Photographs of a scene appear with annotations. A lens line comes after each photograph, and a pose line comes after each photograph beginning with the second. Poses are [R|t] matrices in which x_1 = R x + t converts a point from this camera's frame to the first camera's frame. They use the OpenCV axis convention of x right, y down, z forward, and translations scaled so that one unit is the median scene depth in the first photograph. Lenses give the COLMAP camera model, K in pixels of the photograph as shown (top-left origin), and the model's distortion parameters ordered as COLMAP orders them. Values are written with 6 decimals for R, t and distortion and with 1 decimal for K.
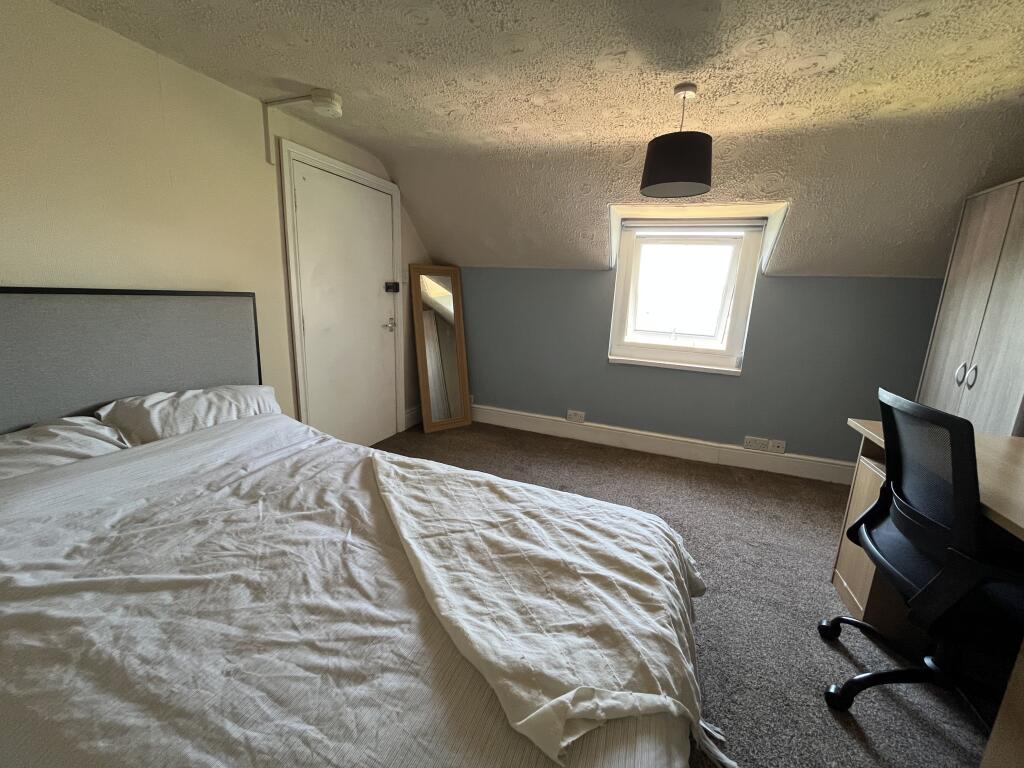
lens RADIAL K [[411.5, 0, 512.0], [0, 411.5, 381.6], [0, 0, 1]] dist [-0.004478, 0.000252]
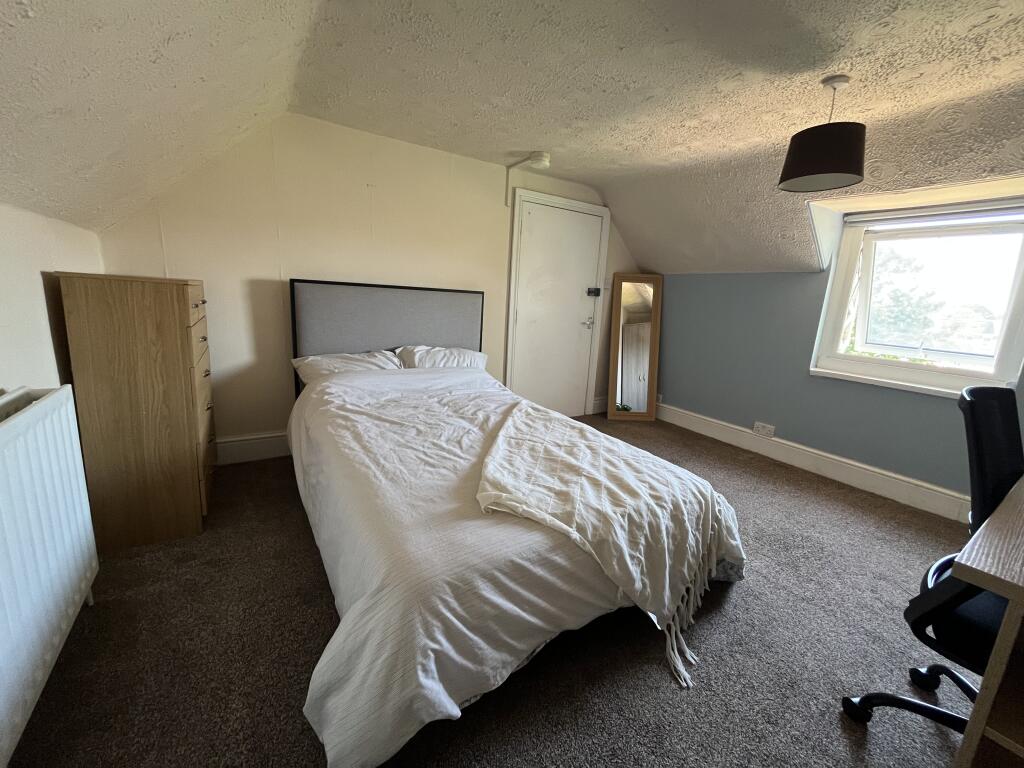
lens RADIAL K [[411.5, 0, 510.5], [0, 411.5, 379.6], [0, 0, 1]] dist [-0.004478, 0.000252]
pose [[0.805445, 0.117197, -0.580967, 0.545578], [-0.143161, 0.989699, 0.001174, 0.132064], [0.575120, 0.082226, 0.813926, -0.232205]]
